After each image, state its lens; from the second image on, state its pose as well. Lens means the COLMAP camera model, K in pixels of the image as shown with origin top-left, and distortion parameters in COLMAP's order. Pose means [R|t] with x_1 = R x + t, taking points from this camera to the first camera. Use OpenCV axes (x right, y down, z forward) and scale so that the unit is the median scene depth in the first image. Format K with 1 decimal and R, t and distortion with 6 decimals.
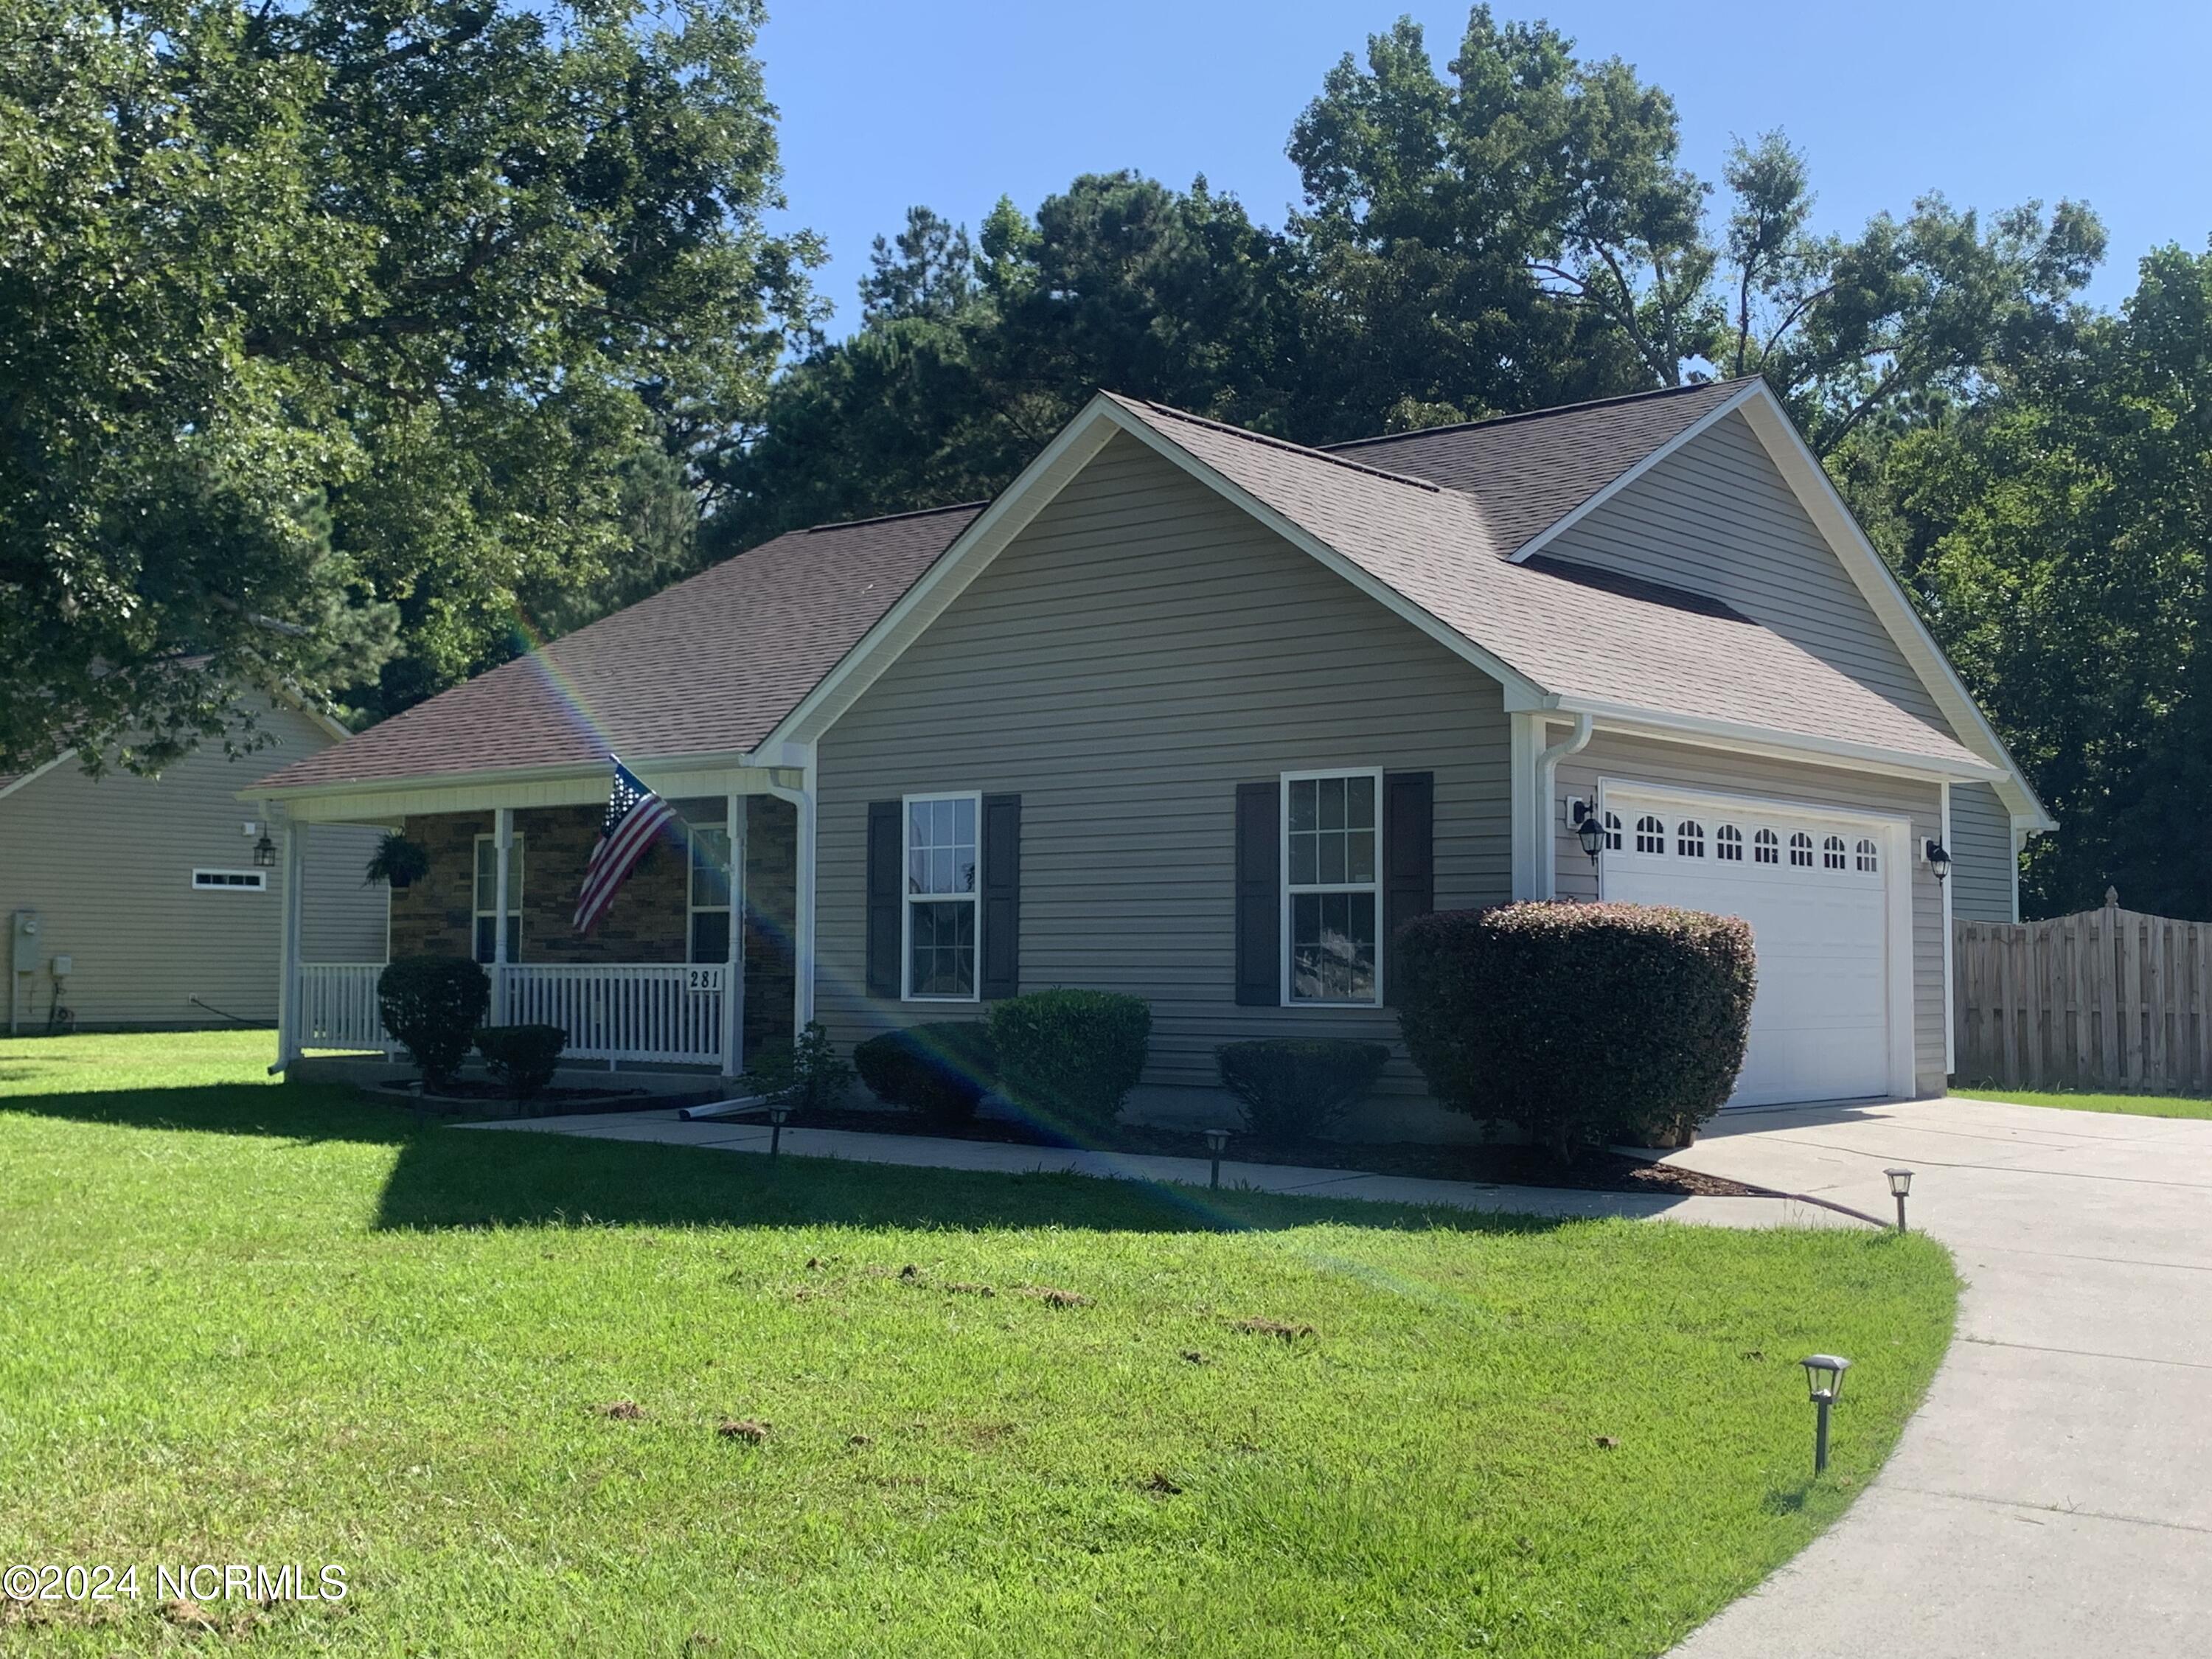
lens RADIAL K [[2440.6, 0, 1105.4], [0, 2440.6, 827.6], [0, 0, 1]] dist [0.003327, 0.000000]
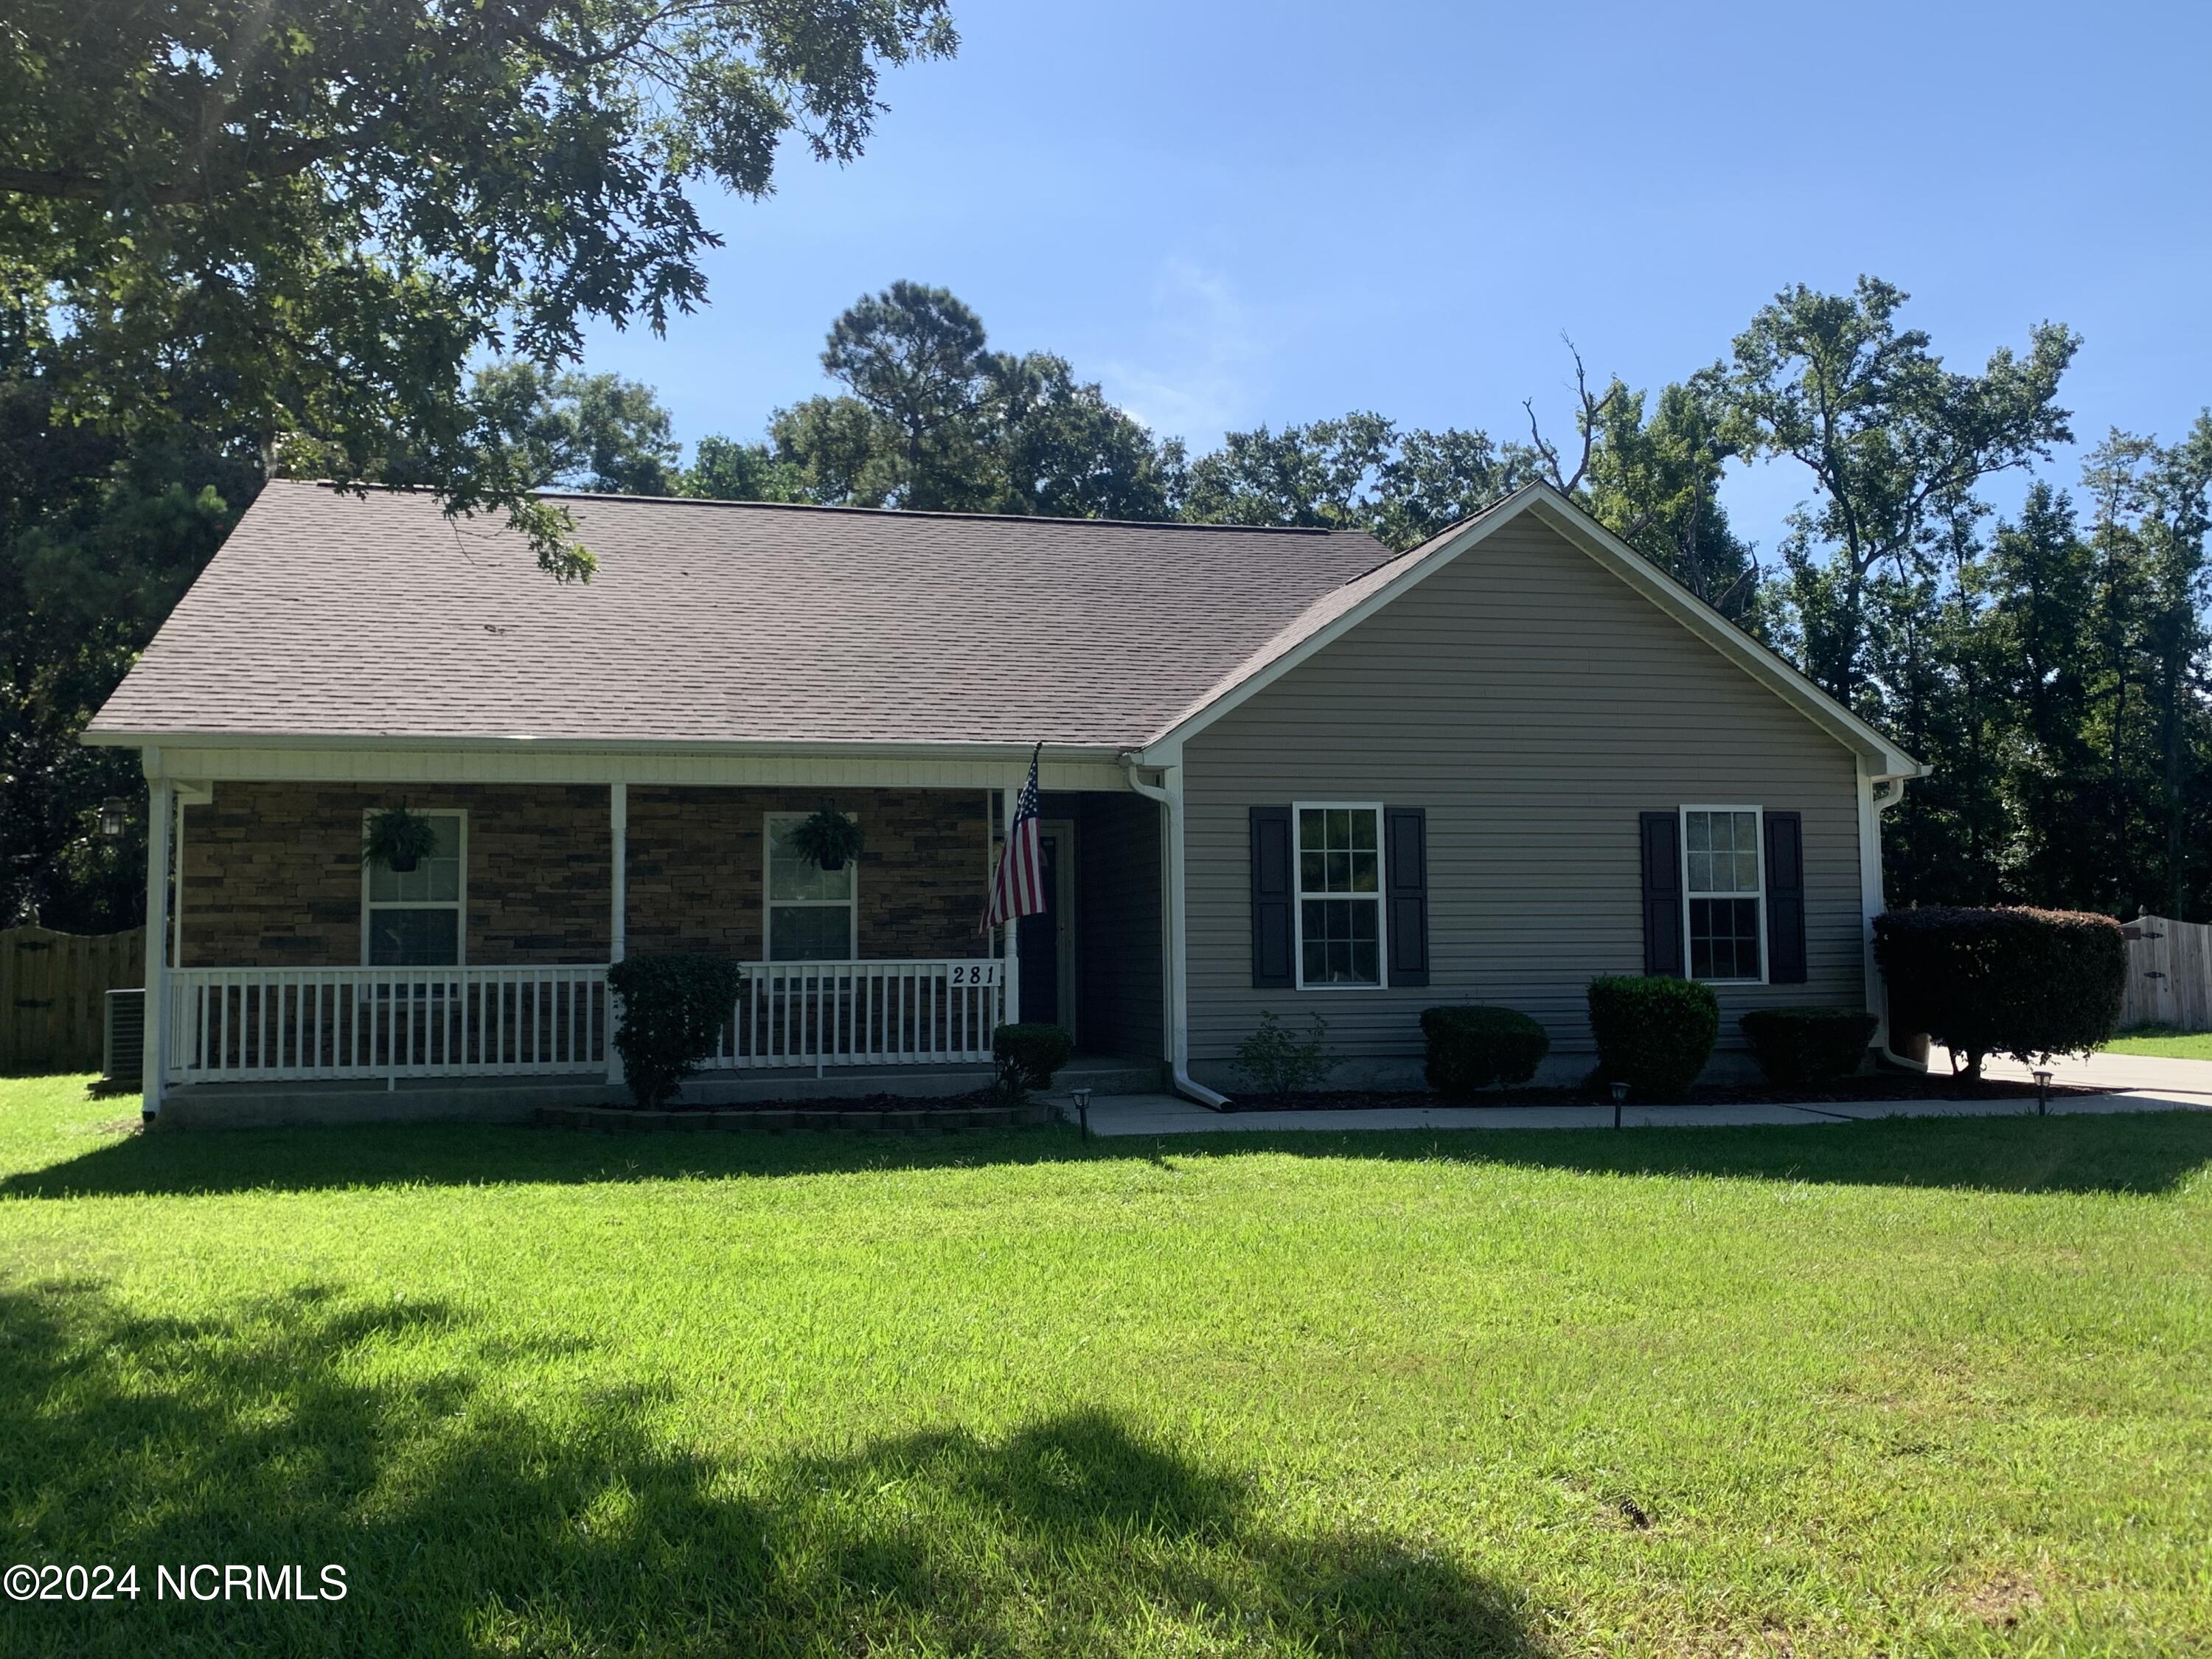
lens RADIAL K [[1724.7, 0, 1105.6], [0, 1724.7, 838.0], [0, 0, 1]] dist [0.003482, -0.001034]
pose [[0.624322, 0.047890, 0.779698, -0.687221], [-0.032866, 0.998846, -0.035034, 0.030557], [-0.780476, -0.003753, 0.625175, 0.543053]]
